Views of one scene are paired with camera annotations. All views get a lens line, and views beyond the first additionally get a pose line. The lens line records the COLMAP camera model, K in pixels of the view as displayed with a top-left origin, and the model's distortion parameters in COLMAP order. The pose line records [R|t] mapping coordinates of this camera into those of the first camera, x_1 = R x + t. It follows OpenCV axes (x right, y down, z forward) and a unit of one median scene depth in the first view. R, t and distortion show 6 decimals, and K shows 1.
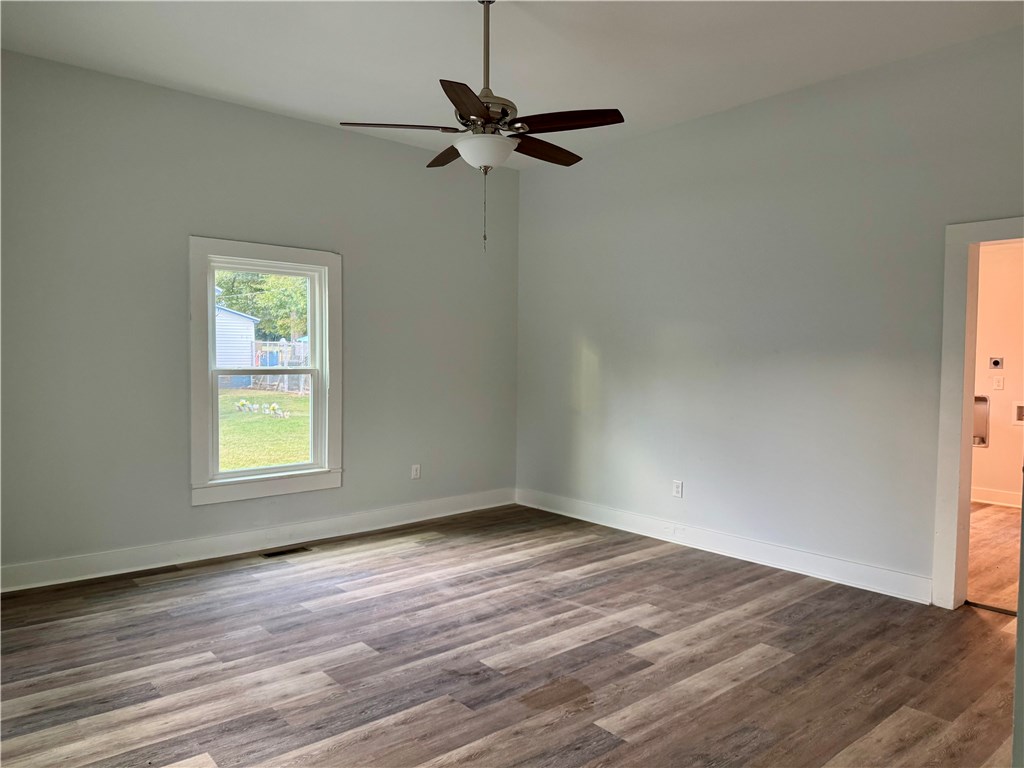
lens RADIAL K [[723.9, 0, 514.8], [0, 723.9, 386.4], [0, 0, 1]] dist [0.073739, -0.087427]
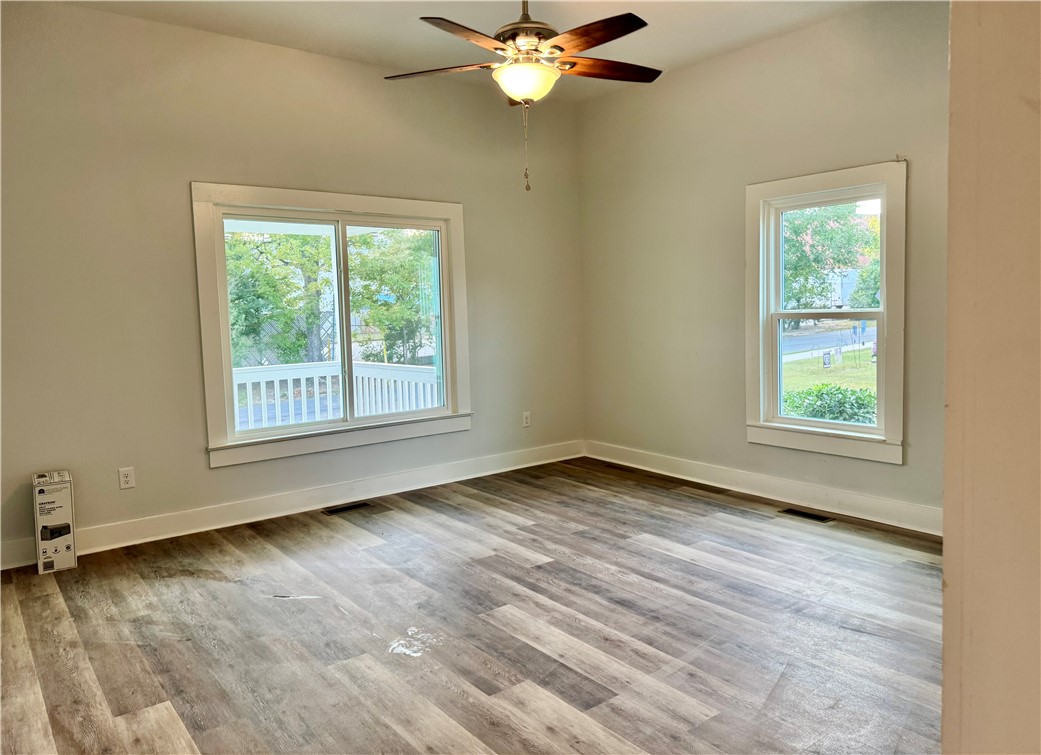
lens RADIAL K [[748.0, 0, 520.7], [0, 748.0, 371.2], [0, 0, 1]] dist [0.051442, -0.004085]
pose [[-0.052416, 0.084158, -0.995073, 0.828576], [-0.023314, 0.996068, 0.085471, -0.029714], [0.998353, 0.027679, -0.050247, 0.917292]]
